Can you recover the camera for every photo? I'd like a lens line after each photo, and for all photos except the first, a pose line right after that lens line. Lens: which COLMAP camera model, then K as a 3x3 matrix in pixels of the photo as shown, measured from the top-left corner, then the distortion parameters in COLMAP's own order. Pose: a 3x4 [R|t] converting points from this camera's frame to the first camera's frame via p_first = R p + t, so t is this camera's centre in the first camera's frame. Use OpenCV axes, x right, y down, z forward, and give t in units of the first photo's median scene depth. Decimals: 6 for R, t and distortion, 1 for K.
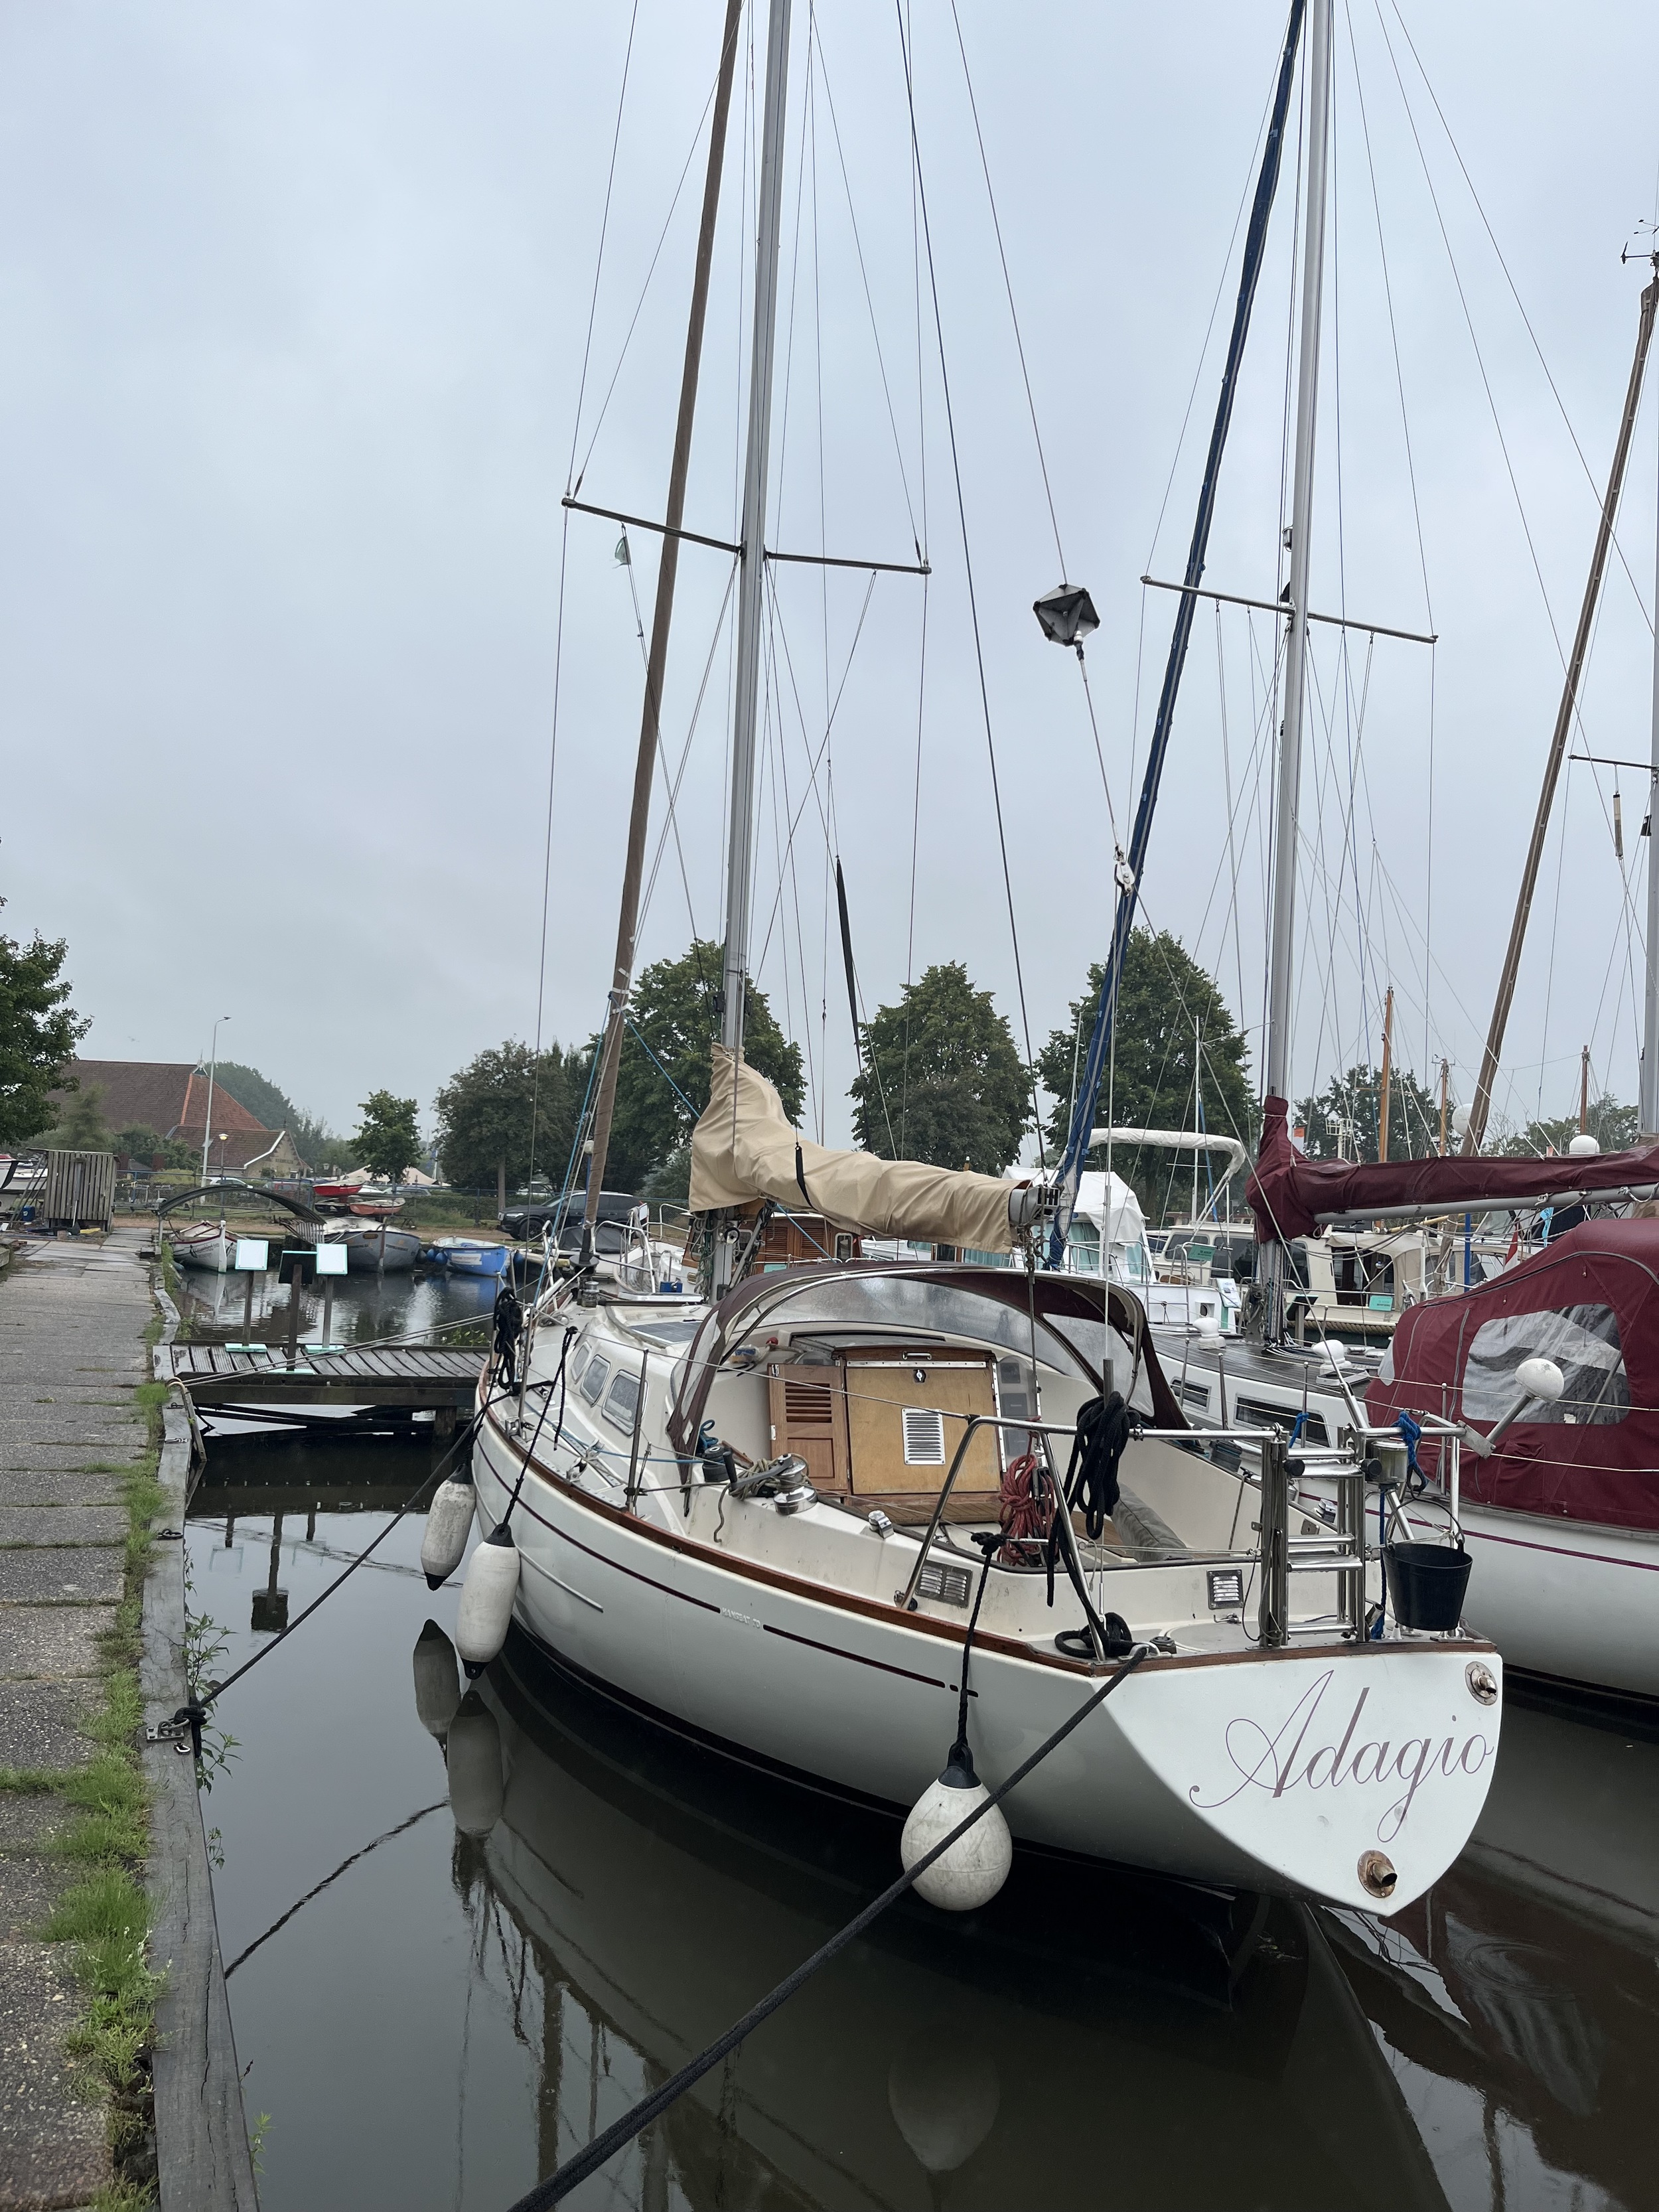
lens RADIAL K [[1676.8, 0, 829.5], [0, 1676.8, 1106.0], [0, 0, 1]] dist [0.008050, 0.003237]
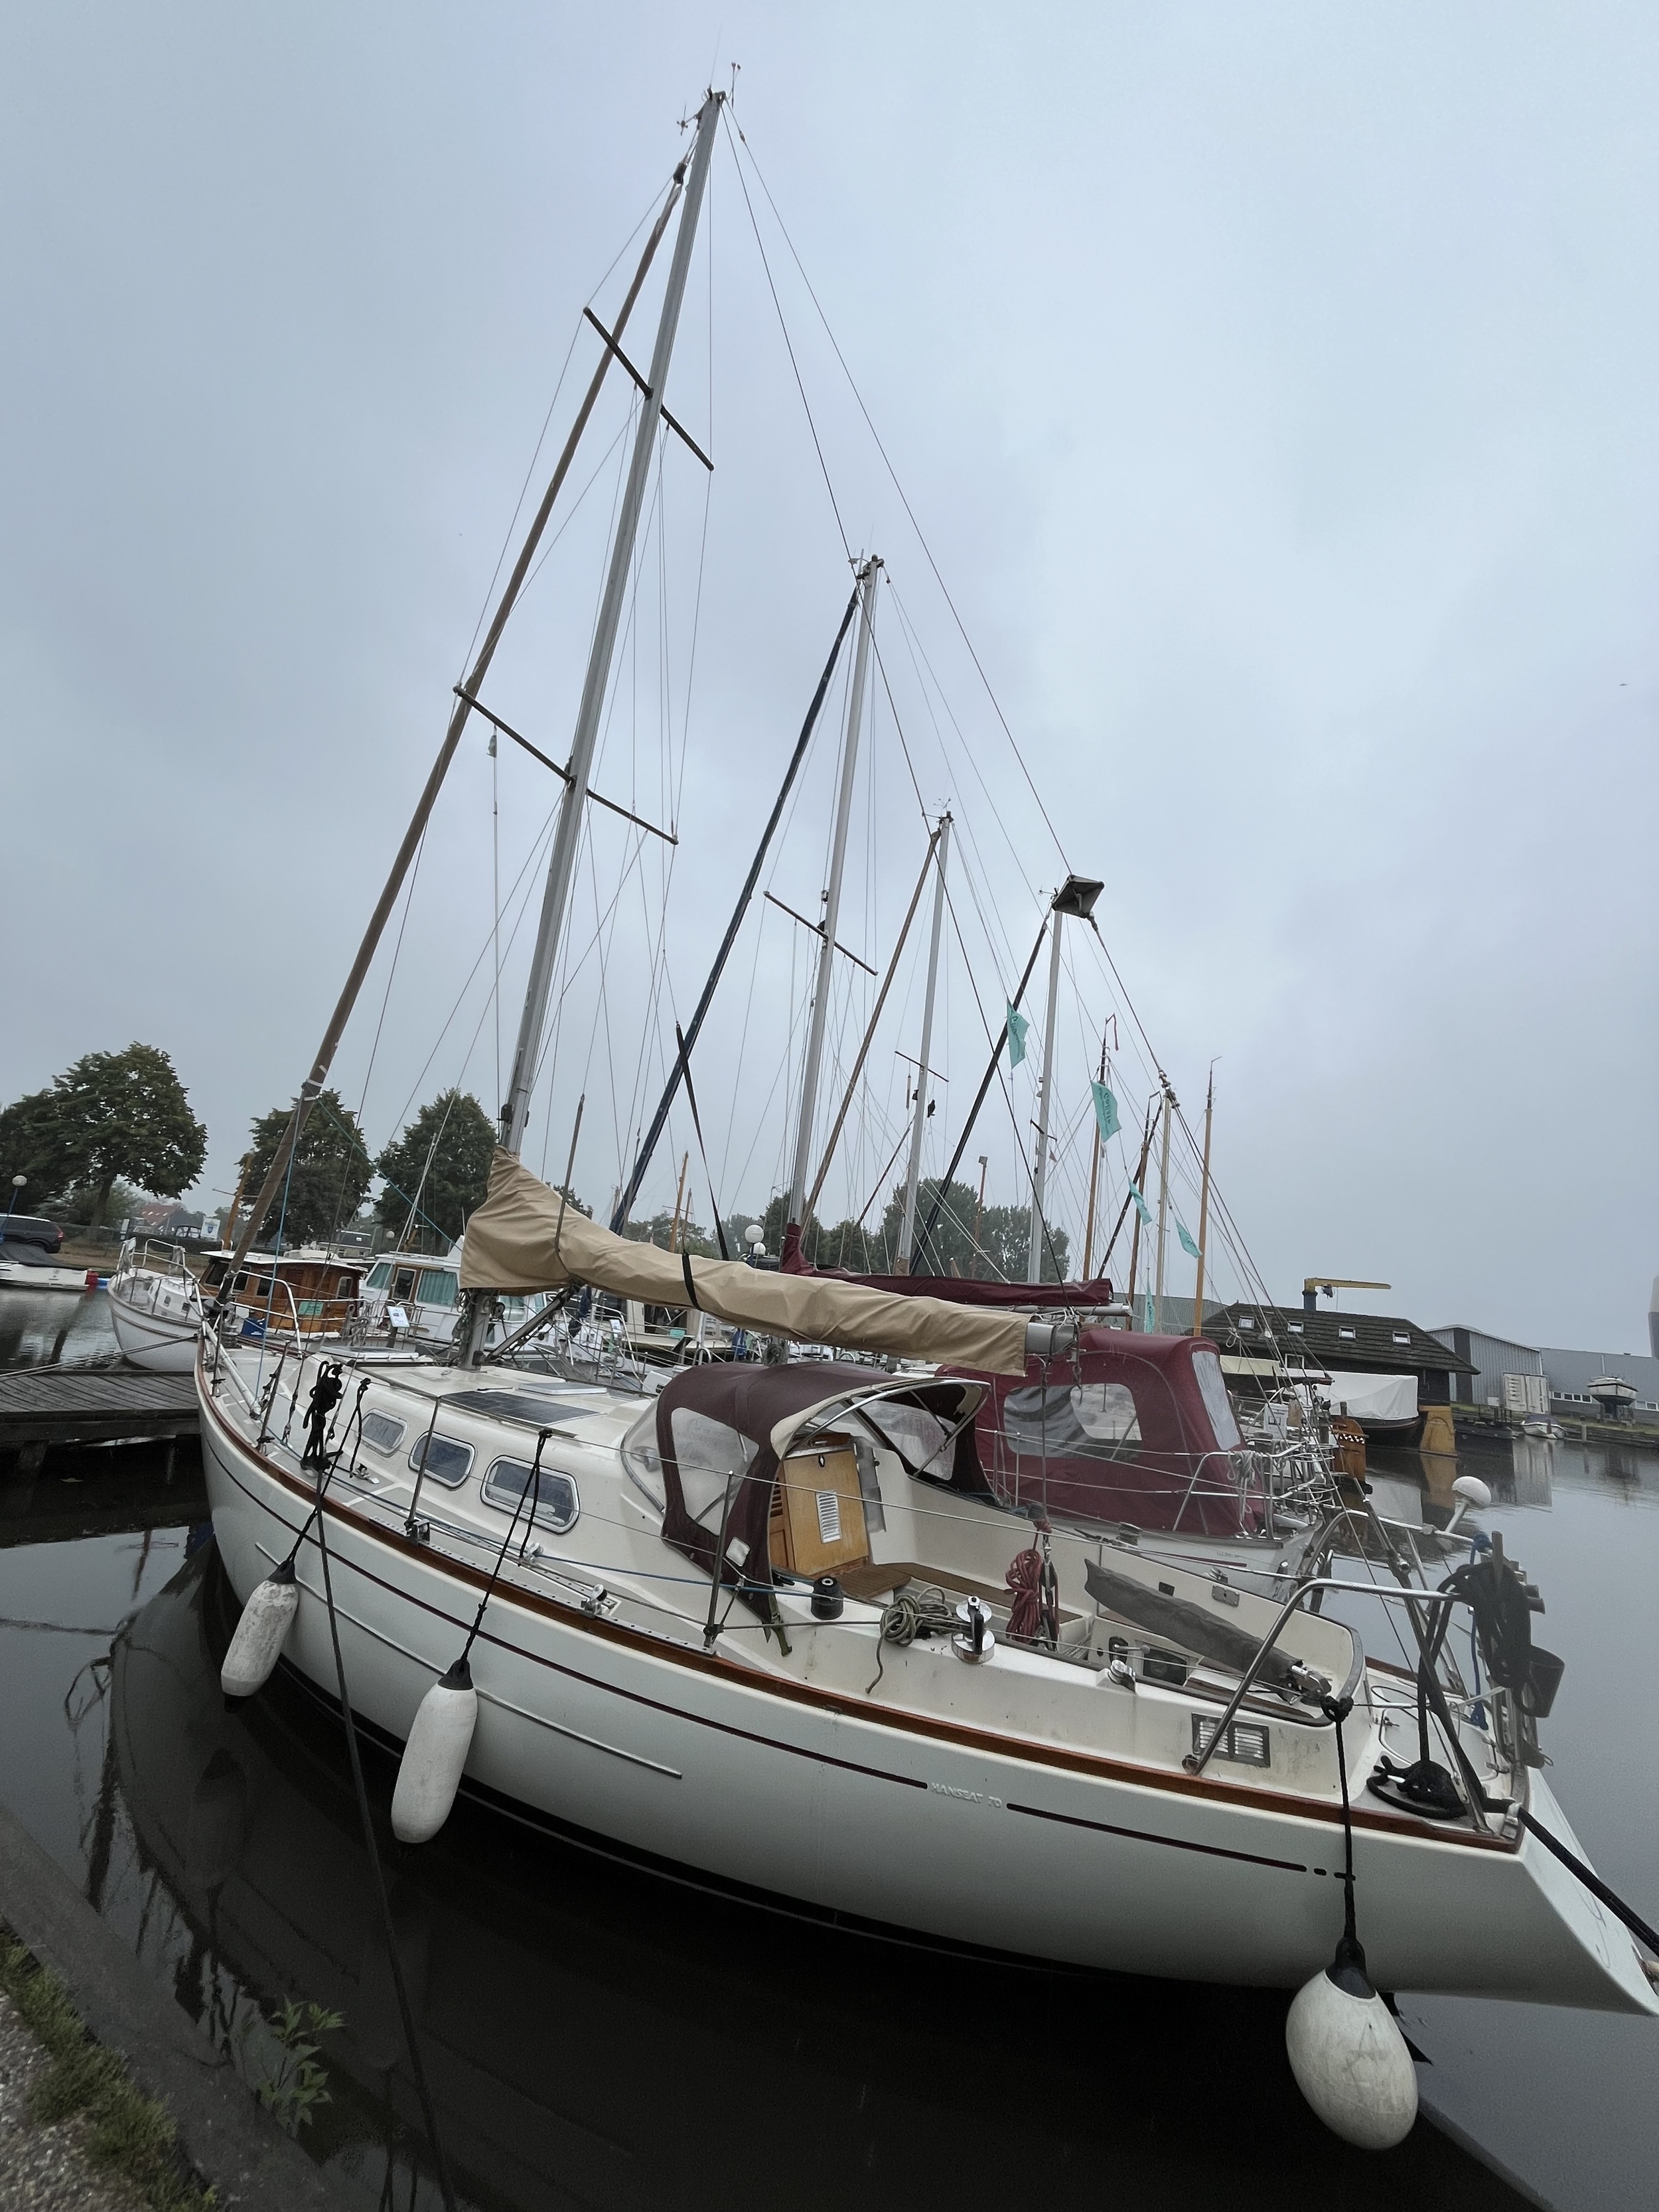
lens RADIAL K [[894.6, 0, 829.5], [0, 894.6, 1106.0], [0, 0, 1]] dist [-0.004352, 0.000039]
pose [[0.801047, 0.167124, 0.574798, -0.296438], [-0.103898, 0.984479, -0.141447, 0.000263], [-0.589516, 0.053585, 0.805978, 0.389012]]
